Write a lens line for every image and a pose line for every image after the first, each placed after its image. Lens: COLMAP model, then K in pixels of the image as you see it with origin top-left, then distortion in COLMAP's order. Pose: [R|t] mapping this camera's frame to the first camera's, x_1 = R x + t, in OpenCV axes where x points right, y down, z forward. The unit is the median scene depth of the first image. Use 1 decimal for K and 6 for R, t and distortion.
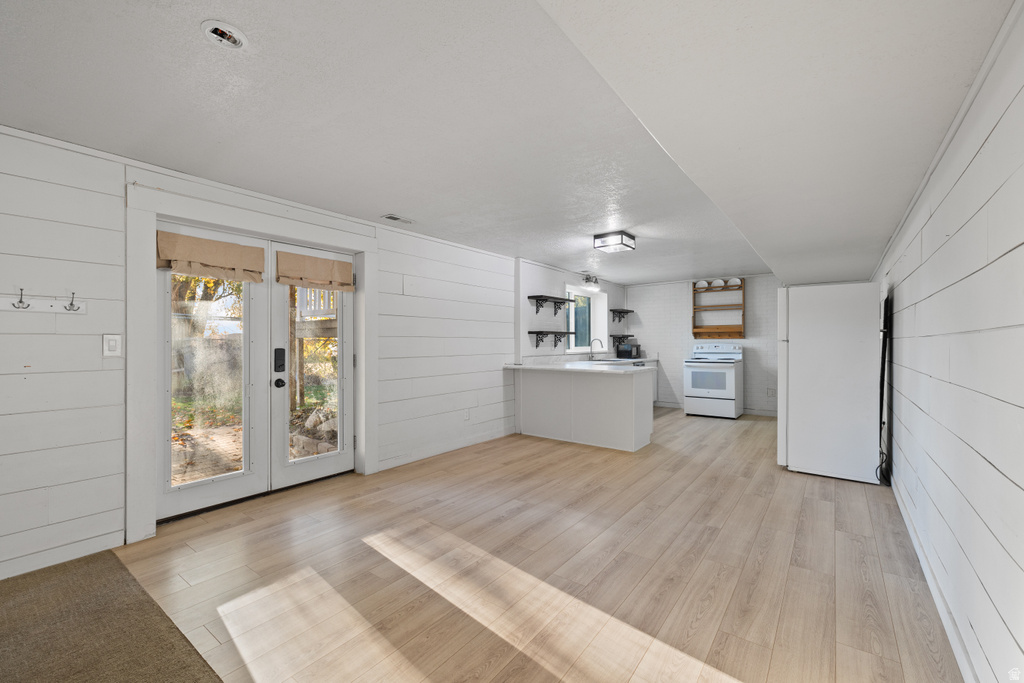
lens RADIAL K [[431.1, 0, 509.0], [0, 431.1, 343.2], [0, 0, 1]] dist [-0.000015, 0.000095]
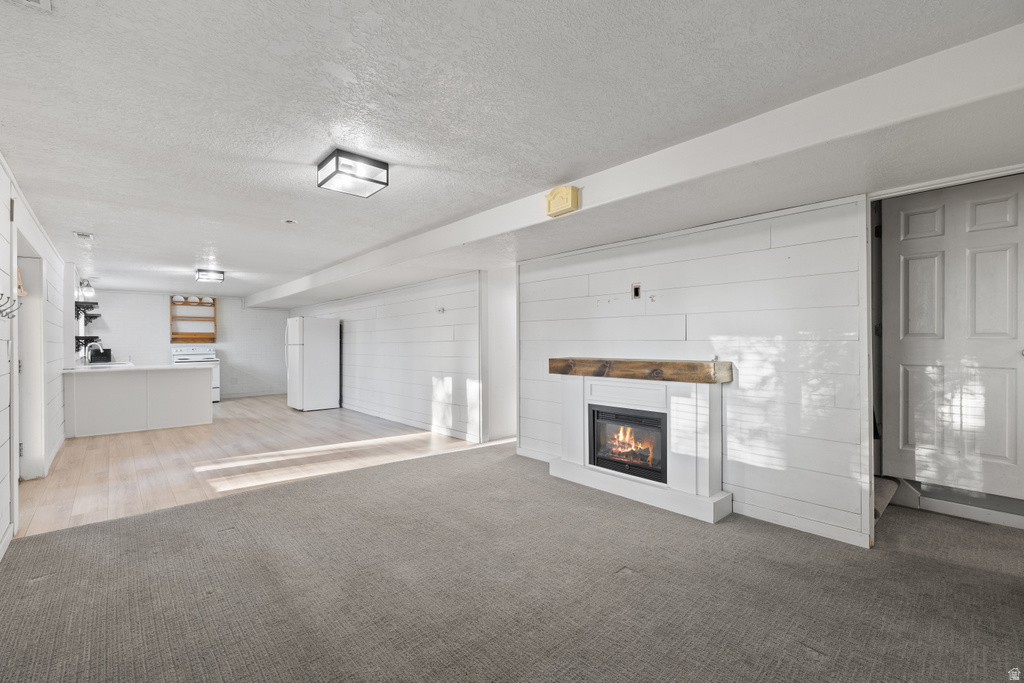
lens RADIAL K [[431.1, 0, 509.0], [0, 431.1, 343.2], [0, 0, 1]] dist [-0.000015, 0.000095]
pose [[0.185753, 0.000492, 0.982596, -0.609133], [0.007859, 0.999967, -0.001986, -0.000442], [-0.982565, 0.008091, 0.185743, -0.152283]]
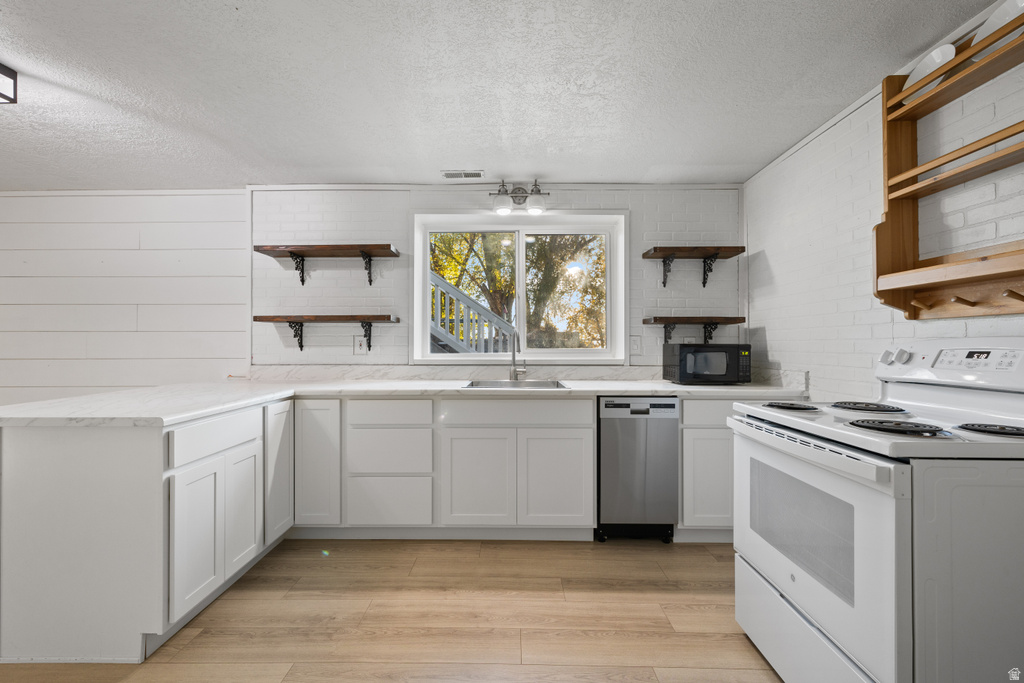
lens RADIAL K [[431.1, 0, 509.0], [0, 431.1, 343.2], [0, 0, 1]] dist [-0.000015, 0.000095]
pose [[0.593112, -0.004344, -0.805109, 0.522845], [-0.000792, 0.999982, -0.005979, 0.005366], [0.805120, 0.004184, 0.593097, 0.738257]]
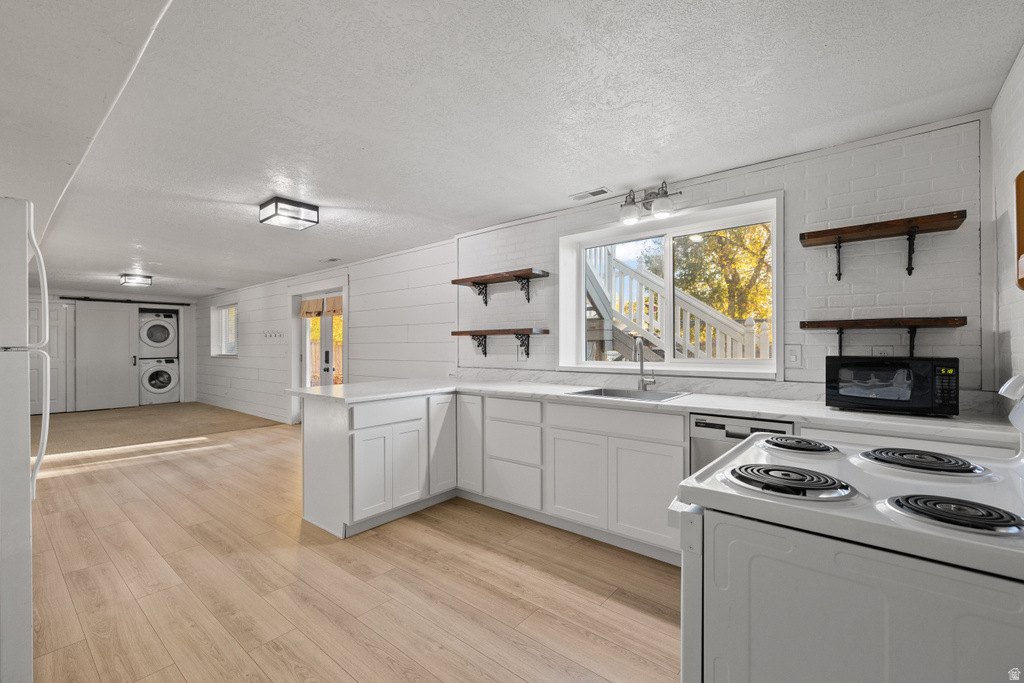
lens RADIAL K [[436.2, 0, 511.4], [0, 436.2, 346.9], [0, 0, 1]] dist [0.000360, -0.000093]
pose [[-0.043879, 0.000061, -0.999037, 0.612621], [-0.000461, 1.000000, 0.000082, -0.002667], [0.999037, 0.000464, -0.043879, 0.884894]]
